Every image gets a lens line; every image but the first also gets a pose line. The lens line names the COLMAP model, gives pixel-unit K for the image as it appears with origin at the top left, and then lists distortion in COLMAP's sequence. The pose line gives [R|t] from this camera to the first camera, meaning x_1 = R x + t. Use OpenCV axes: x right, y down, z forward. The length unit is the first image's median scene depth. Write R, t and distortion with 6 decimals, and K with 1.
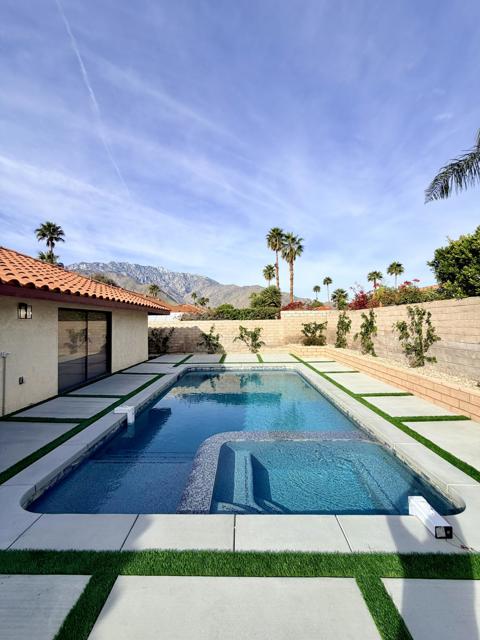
lens RADIAL K [[256.6, 0, 240.0], [0, 256.6, 320.0], [0, 0, 1]] dist [0.000718, 0.000047]
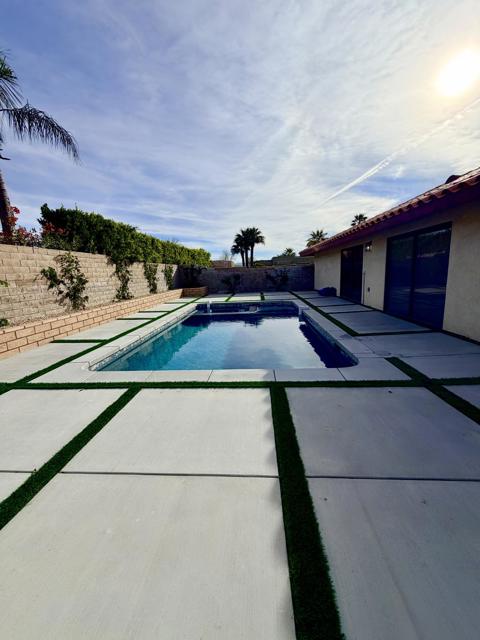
lens RADIAL K [[256.6, 0, 240.0], [0, 256.6, 320.0], [0, 0, 1]] dist [0.000718, 0.000047]
pose [[-0.996470, 0.044306, 0.071302, -0.094386], [0.055971, 0.983685, 0.170970, 0.077253], [-0.062564, 0.174357, -0.982693, 2.086769]]
